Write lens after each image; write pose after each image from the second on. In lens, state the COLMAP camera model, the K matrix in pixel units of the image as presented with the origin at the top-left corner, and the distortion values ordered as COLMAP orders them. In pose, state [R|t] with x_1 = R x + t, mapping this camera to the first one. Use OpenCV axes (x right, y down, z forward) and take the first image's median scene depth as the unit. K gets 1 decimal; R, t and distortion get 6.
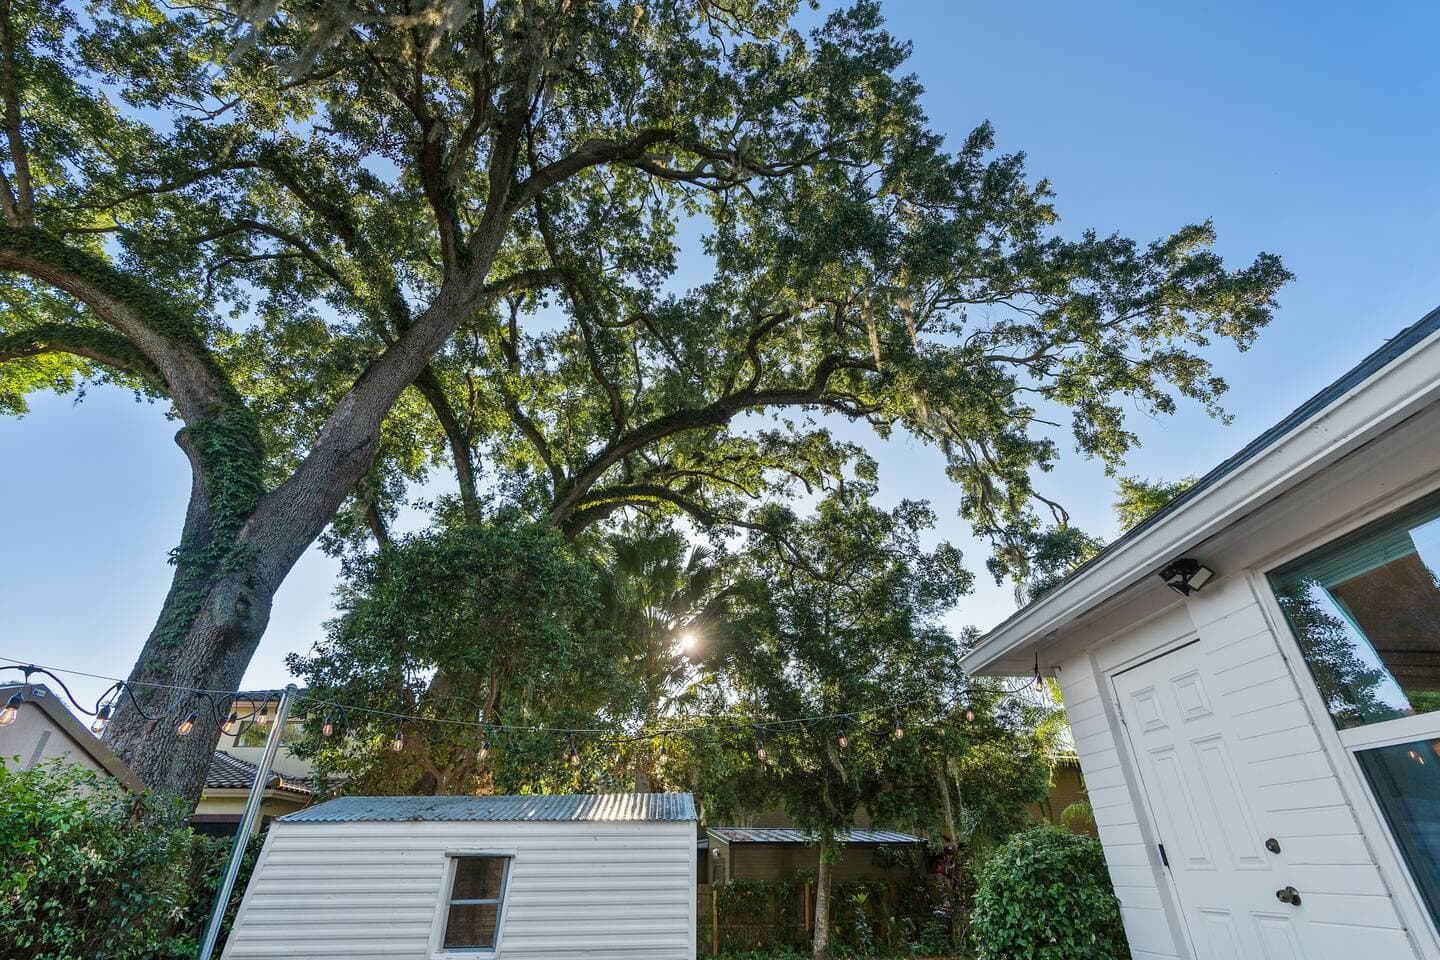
lens RADIAL K [[649.5, 0, 721.7], [0, 649.5, 481.8], [0, 0, 1]] dist [-0.012544, 0.000529]
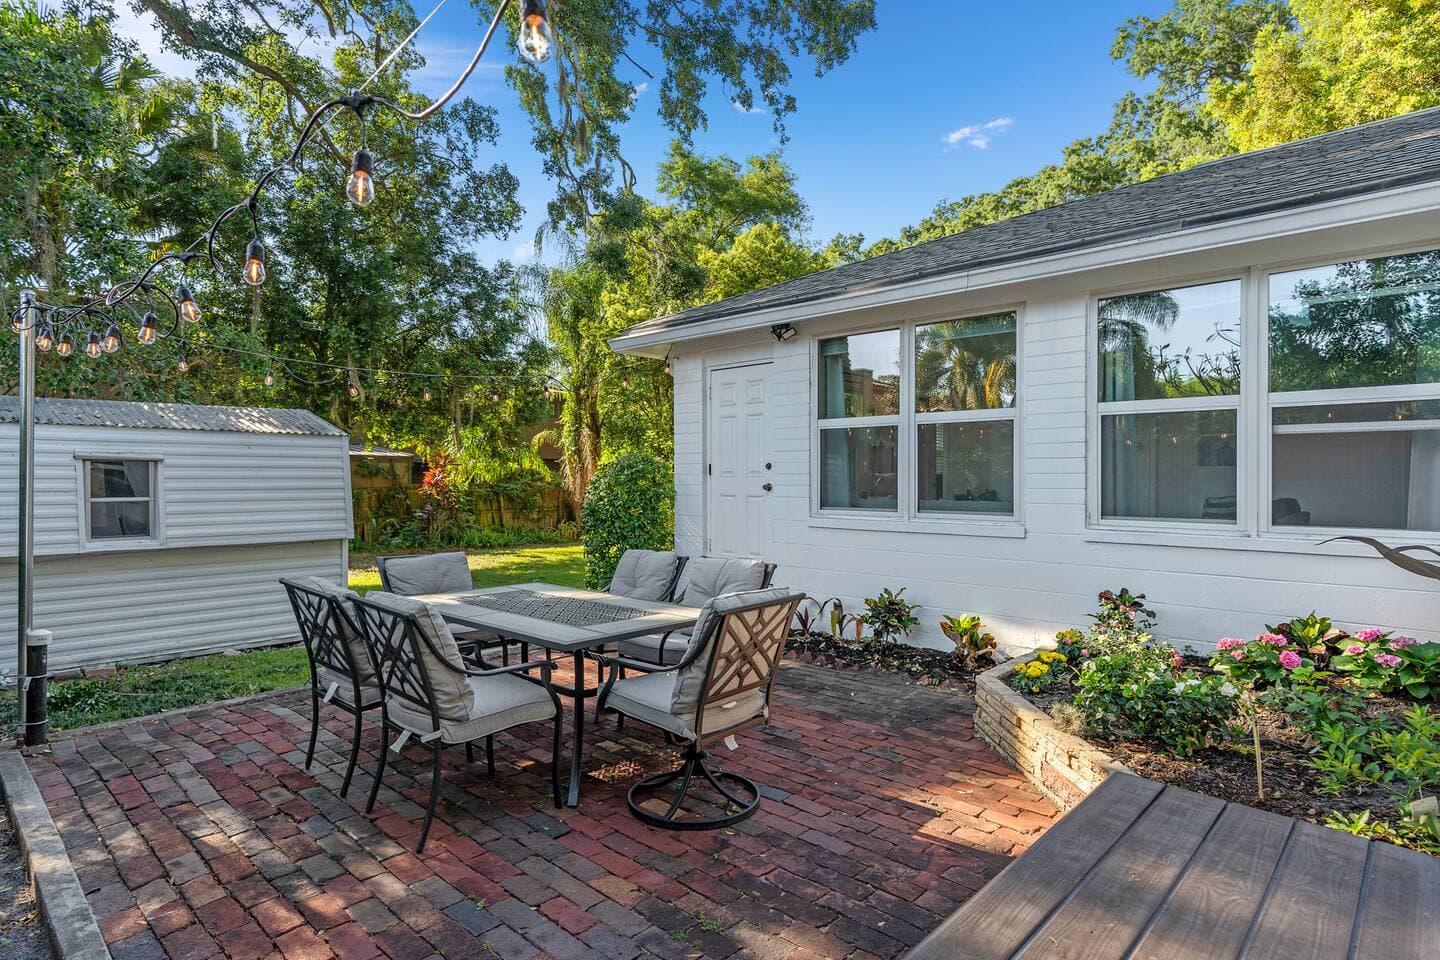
lens RADIAL K [[771.3, 0, 715.8], [0, 771.3, 476.9], [0, 0, 1]] dist [0.006476, 0.000761]
pose [[0.751529, 0.008948, 0.659639, -0.163964], [-0.342820, 0.859591, 0.378916, -0.050349], [-0.563629, -0.510904, 0.649076, -0.094427]]
